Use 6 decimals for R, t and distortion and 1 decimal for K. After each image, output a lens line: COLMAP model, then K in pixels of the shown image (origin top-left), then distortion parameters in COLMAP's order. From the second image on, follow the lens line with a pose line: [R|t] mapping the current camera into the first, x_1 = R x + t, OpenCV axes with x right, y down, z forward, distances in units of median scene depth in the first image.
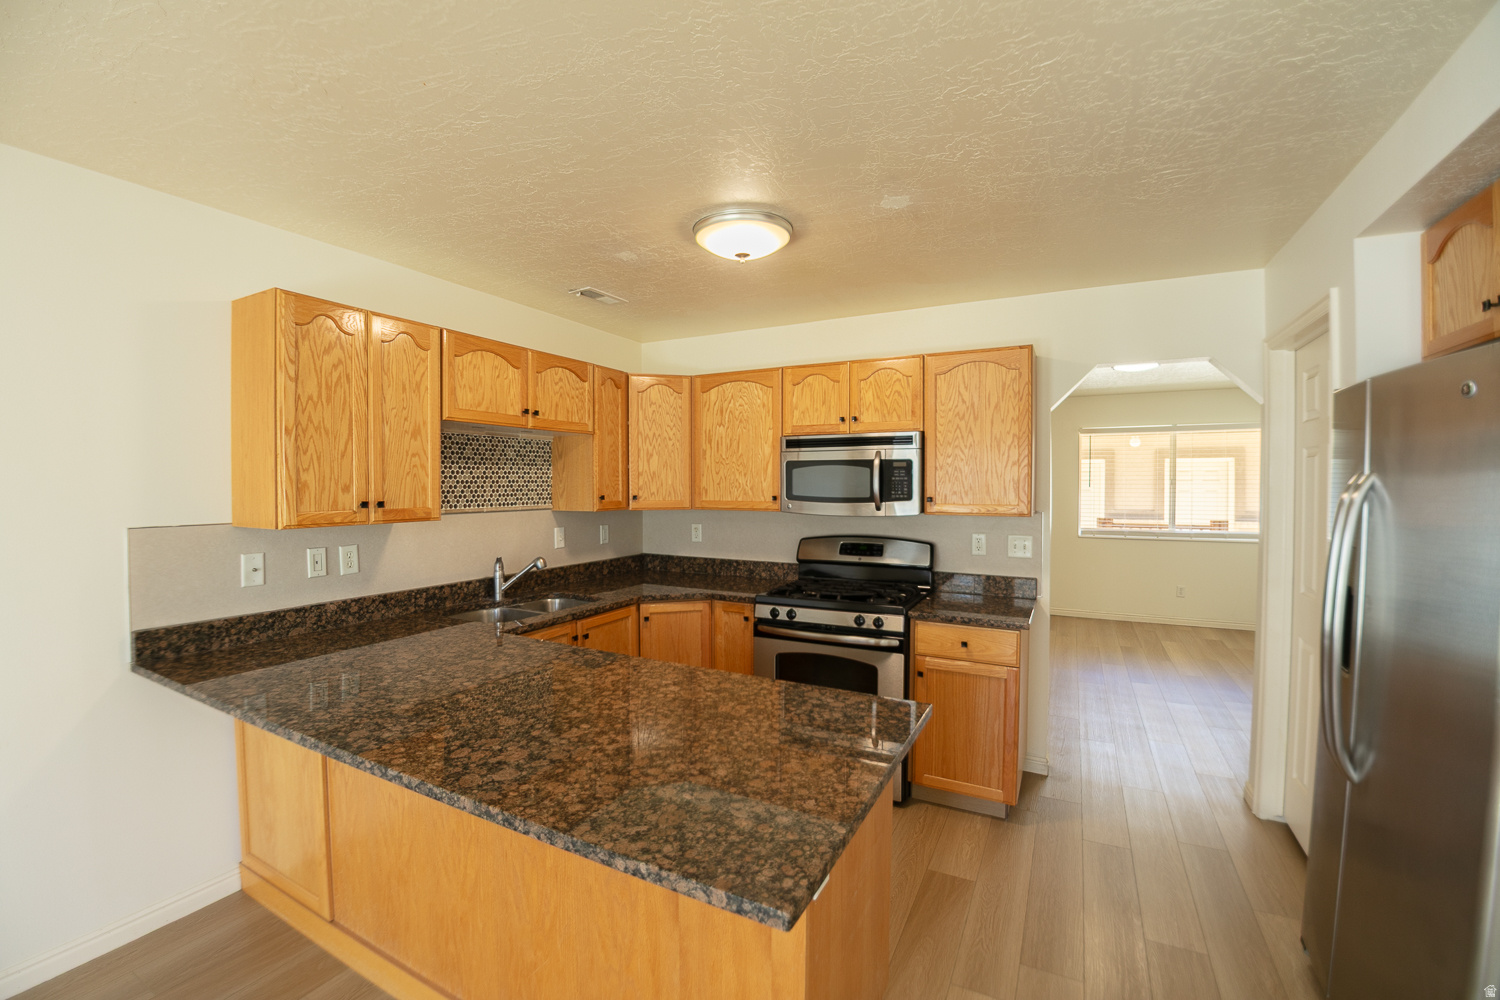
lens RADIAL K [[633.3, 0, 745.3], [0, 633.3, 500.6], [0, 0, 1]] dist [-0.037677, -0.000458]
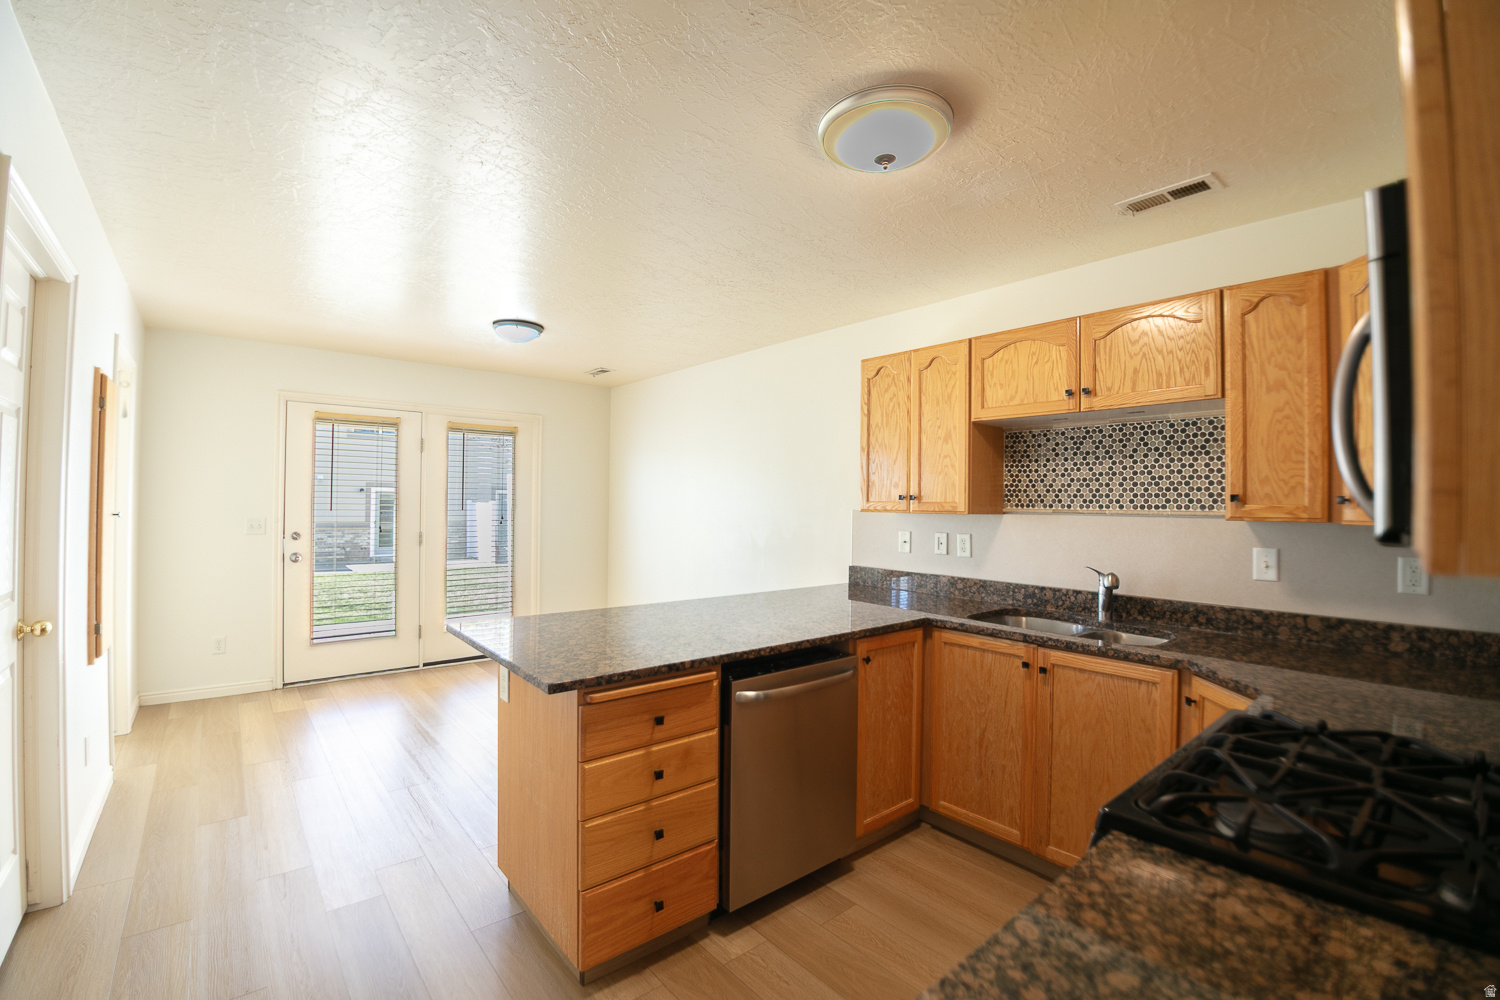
lens RADIAL K [[633.3, 0, 748.9], [0, 633.3, 494.2], [0, 0, 1]] dist [-0.037677, -0.000458]
pose [[-0.375369, -0.015596, -0.926744, 0.578164], [-0.036453, 0.999333, -0.002053, 0.010334], [0.926159, 0.033012, -0.375687, 0.918247]]
